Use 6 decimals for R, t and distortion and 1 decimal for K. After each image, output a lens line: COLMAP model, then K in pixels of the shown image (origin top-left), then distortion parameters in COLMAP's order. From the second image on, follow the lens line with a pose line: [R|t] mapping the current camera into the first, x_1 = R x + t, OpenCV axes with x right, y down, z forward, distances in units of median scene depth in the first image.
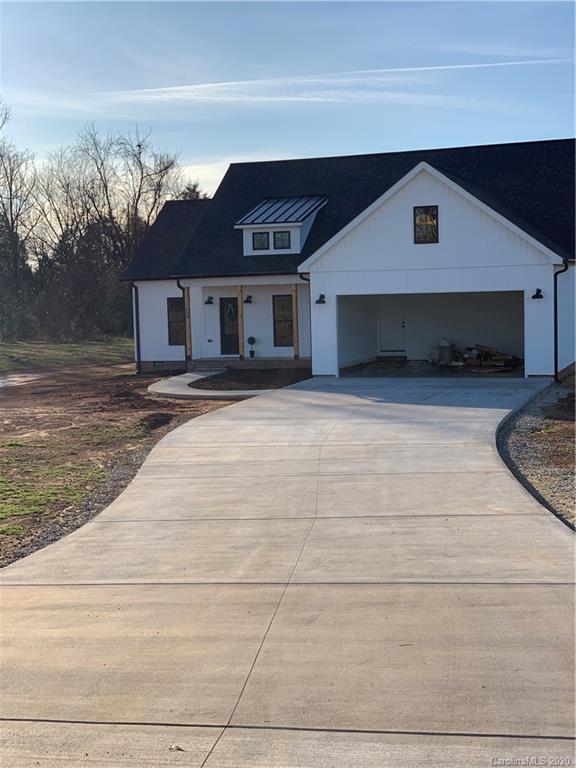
lens RADIAL K [[1154.0, 0, 288.0], [0, 1154.0, 384.0], [0, 0, 1]] dist [0.145986, 0.071411]
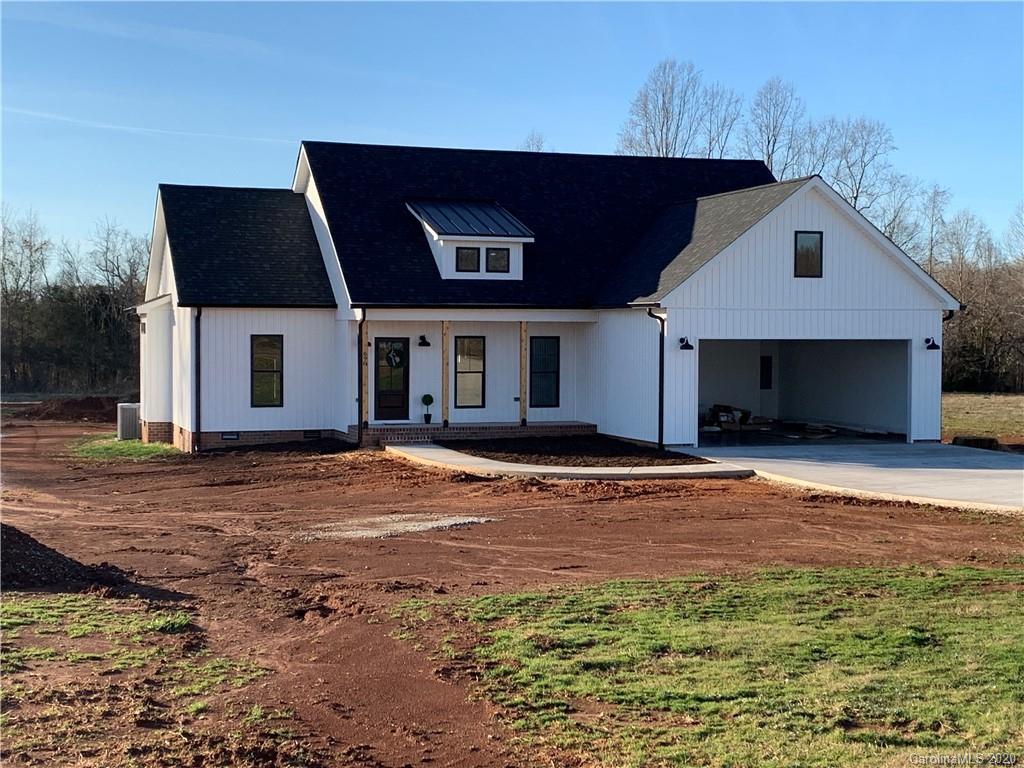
lens RADIAL K [[1566.3, 0, 512.0], [0, 1566.3, 384.0], [0, 0, 1]] dist [0.033914, 0.048303]
pose [[0.785754, 0.007257, 0.618497, -0.602477], [0.024671, 0.998768, -0.043063, -0.005130], [-0.618048, 0.049096, 0.784606, 0.232858]]
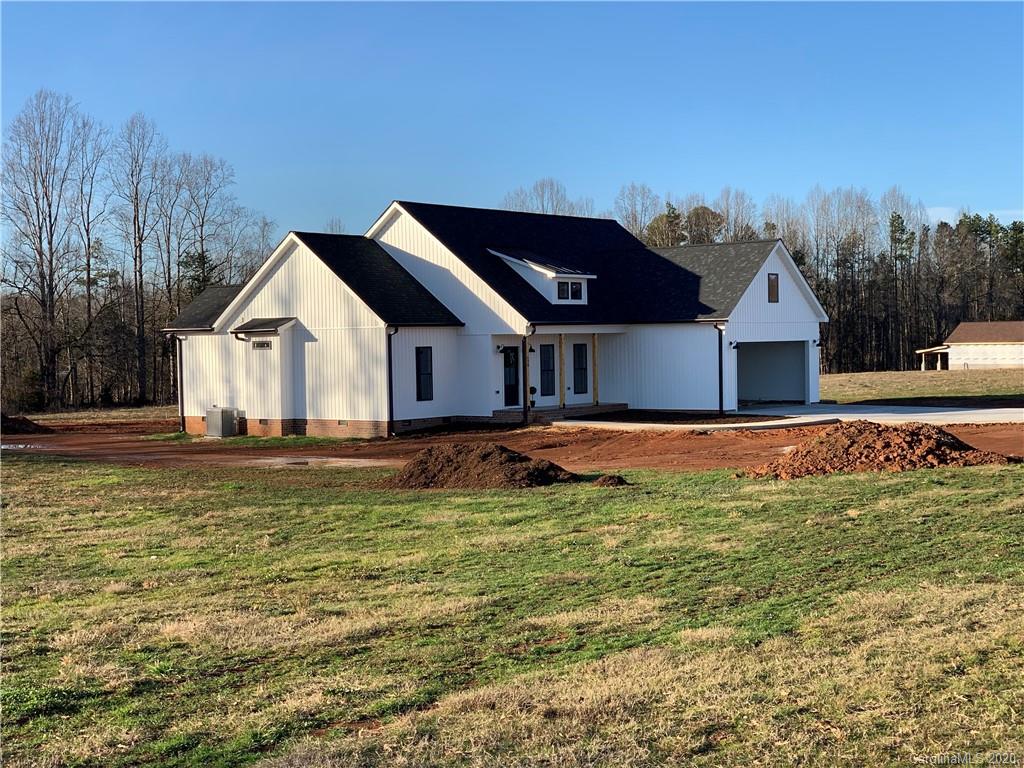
lens RADIAL K [[1538.6, 0, 512.0], [0, 1538.6, 384.0], [0, 0, 1]] dist [0.145986, 0.071411]
pose [[0.317326, -0.007159, 0.948290, -1.329701], [0.084197, 0.996235, -0.020654, -0.018093], [-0.944571, 0.086397, 0.316734, 0.627093]]
